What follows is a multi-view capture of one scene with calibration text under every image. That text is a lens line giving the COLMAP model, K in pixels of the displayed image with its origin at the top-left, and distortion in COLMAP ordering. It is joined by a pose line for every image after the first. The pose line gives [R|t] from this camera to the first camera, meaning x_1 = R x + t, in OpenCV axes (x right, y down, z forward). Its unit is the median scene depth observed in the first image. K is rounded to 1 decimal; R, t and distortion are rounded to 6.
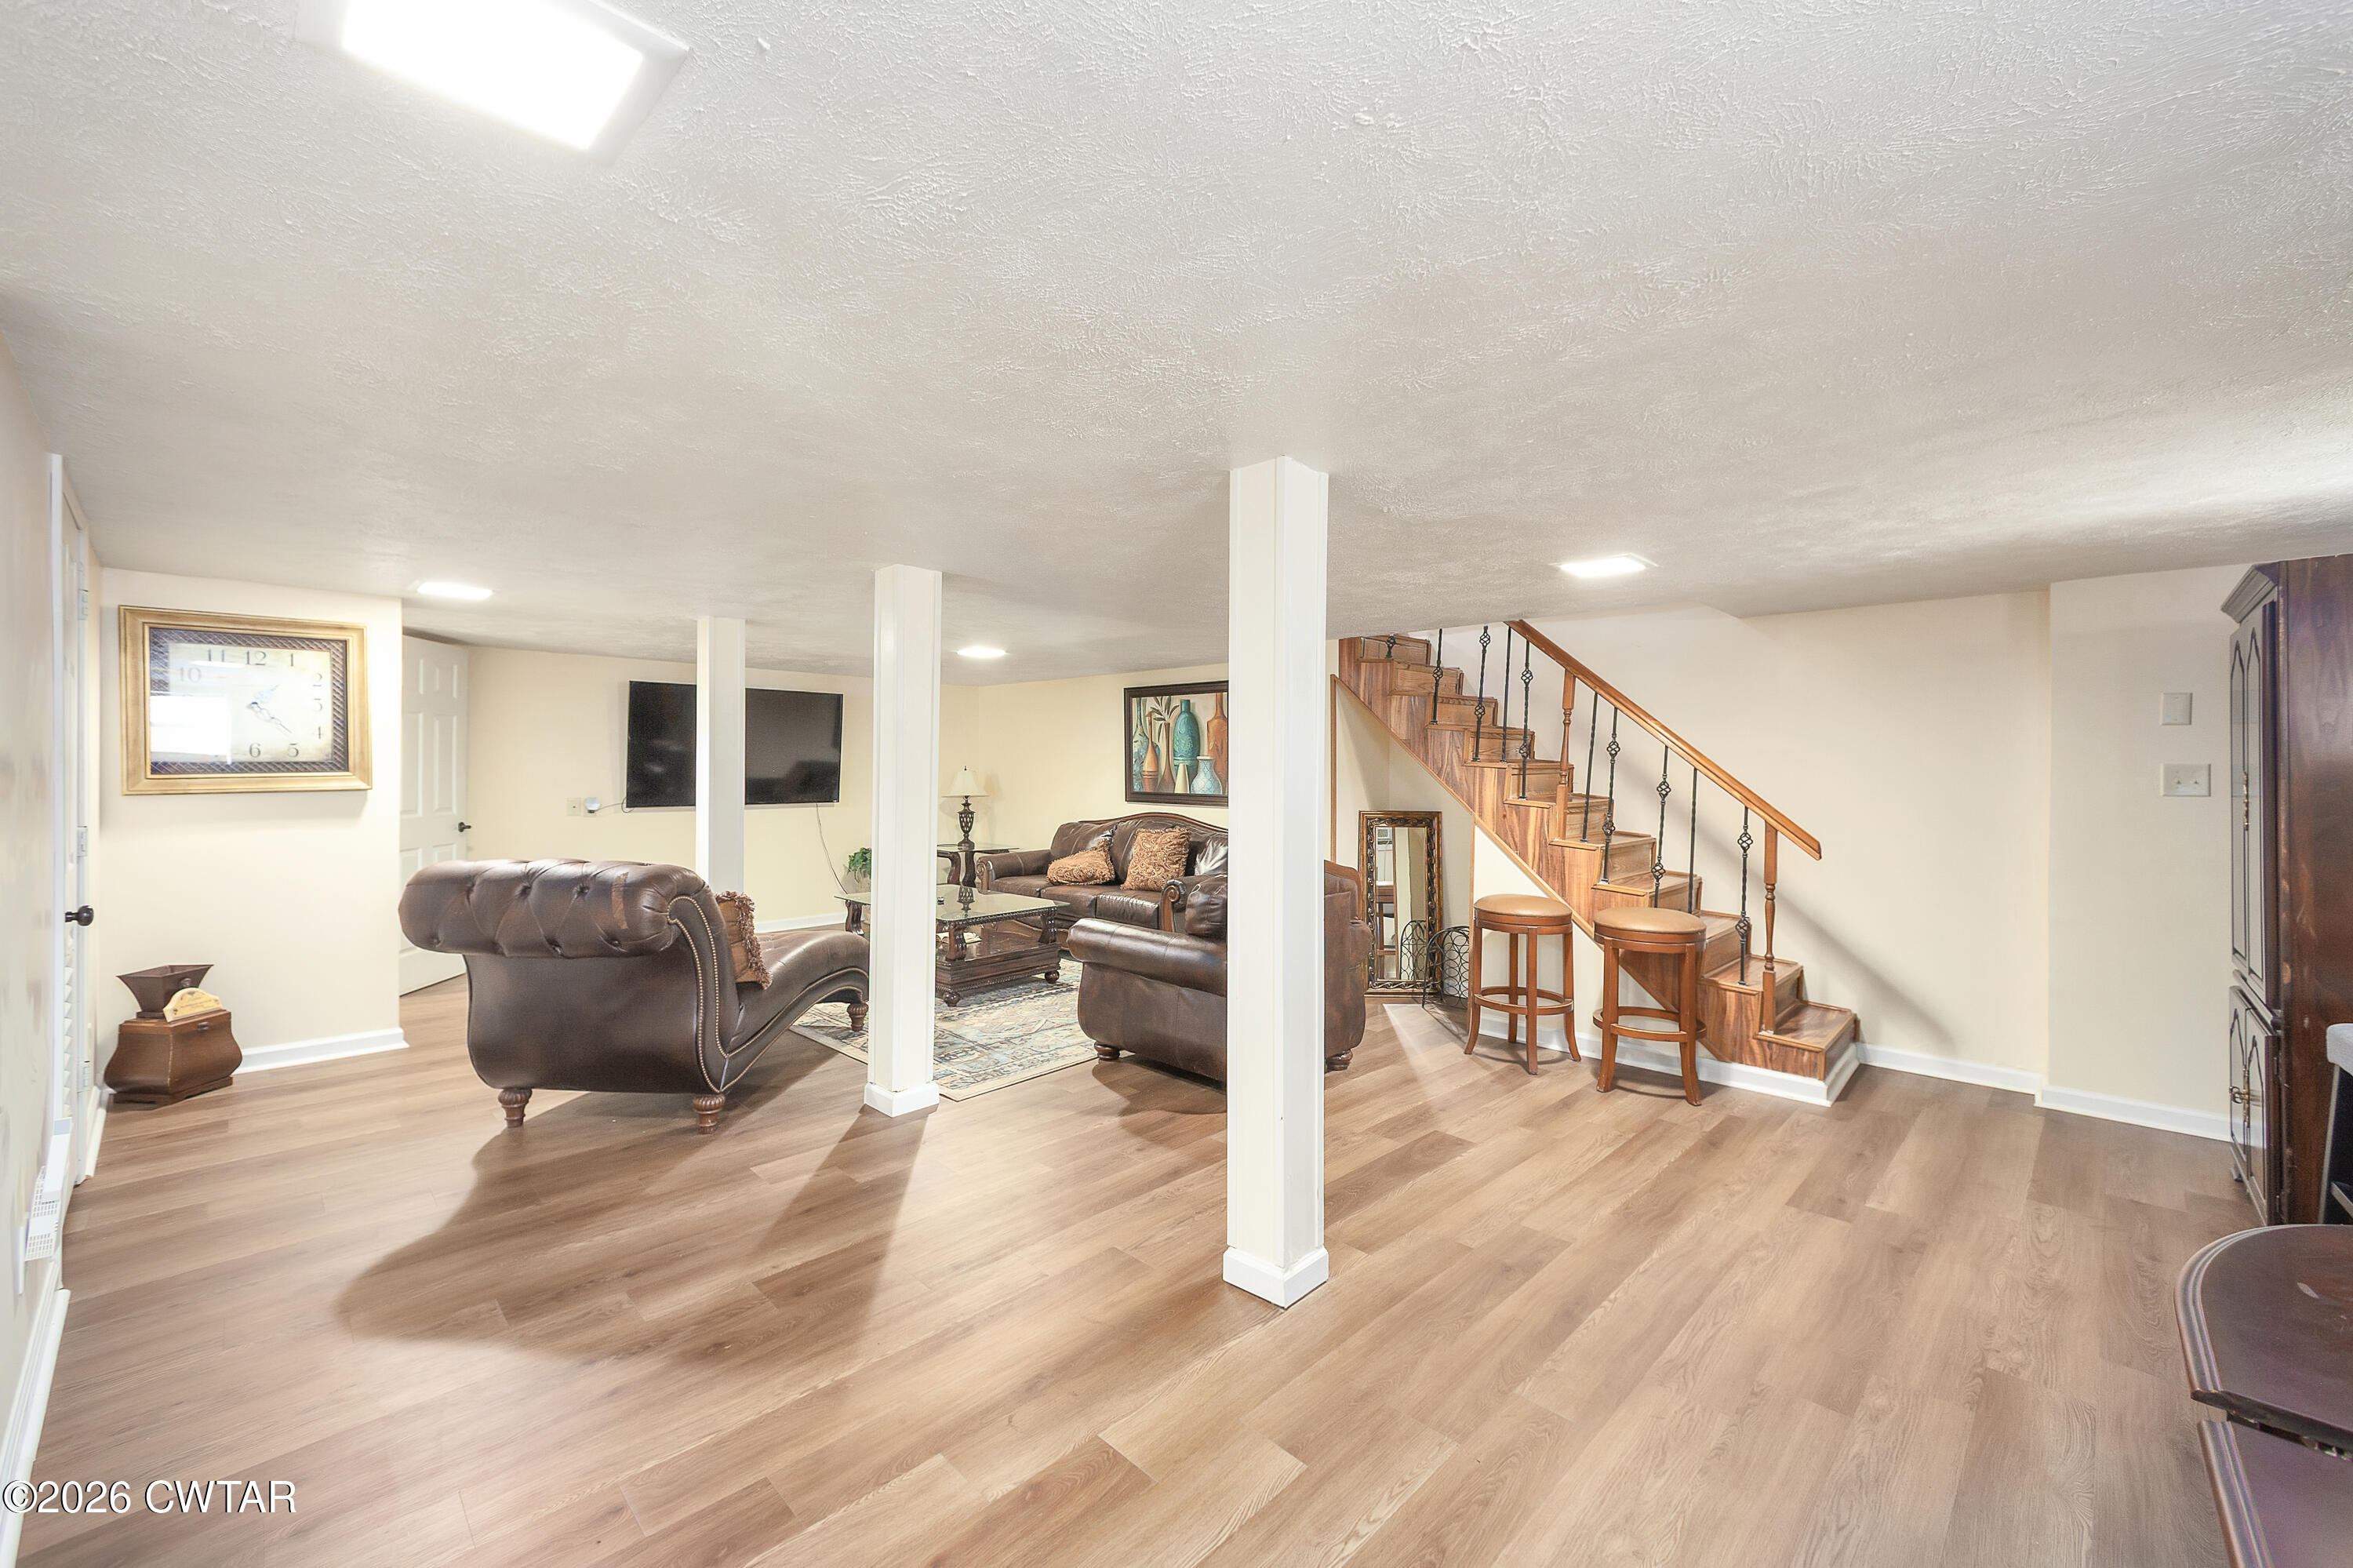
lens RADIAL K [[940.3, 0, 1169.1], [0, 940.3, 762.2], [0, 0, 1]] dist [0.006164, -0.000563]
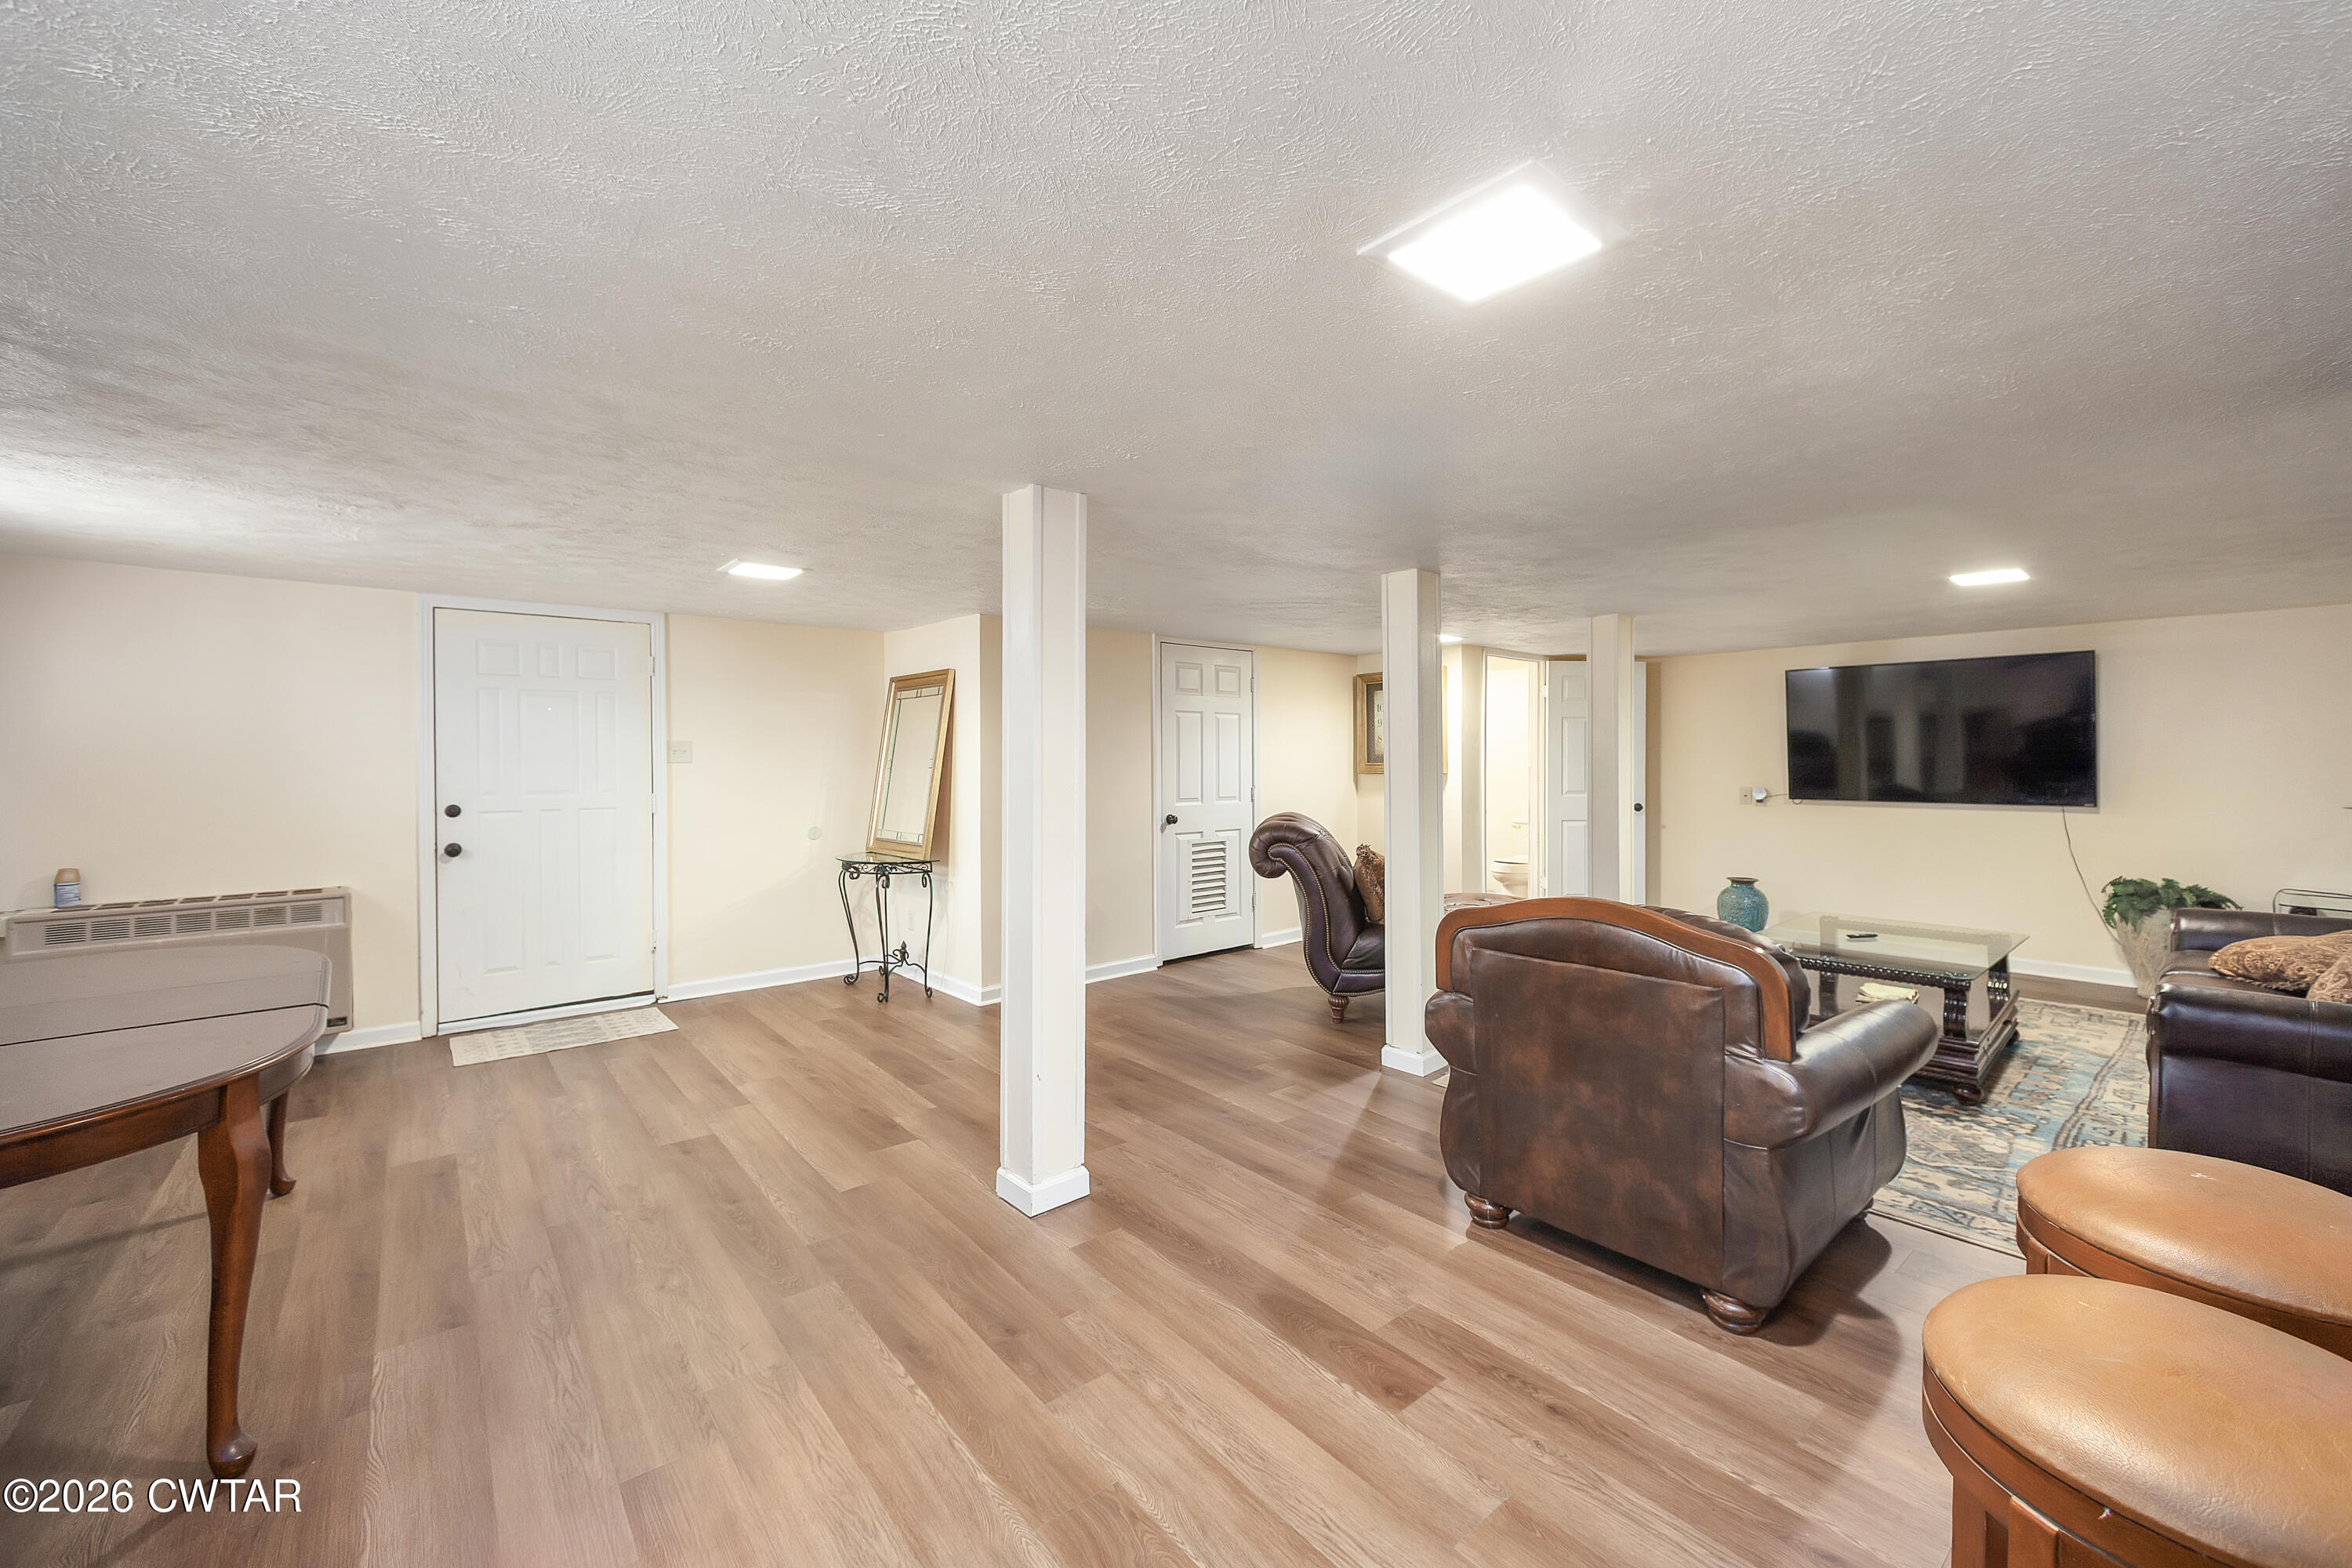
lens RADIAL K [[939.9, 0, 1159.9], [0, 939.9, 762.6], [0, 0, 1]] dist [0.006164, -0.000563]
pose [[-0.097979, 0.003988, -0.995180, 1.207860], [-0.002793, 0.999987, 0.004282, 0.029825], [0.995185, 0.003199, -0.097967, 1.244843]]
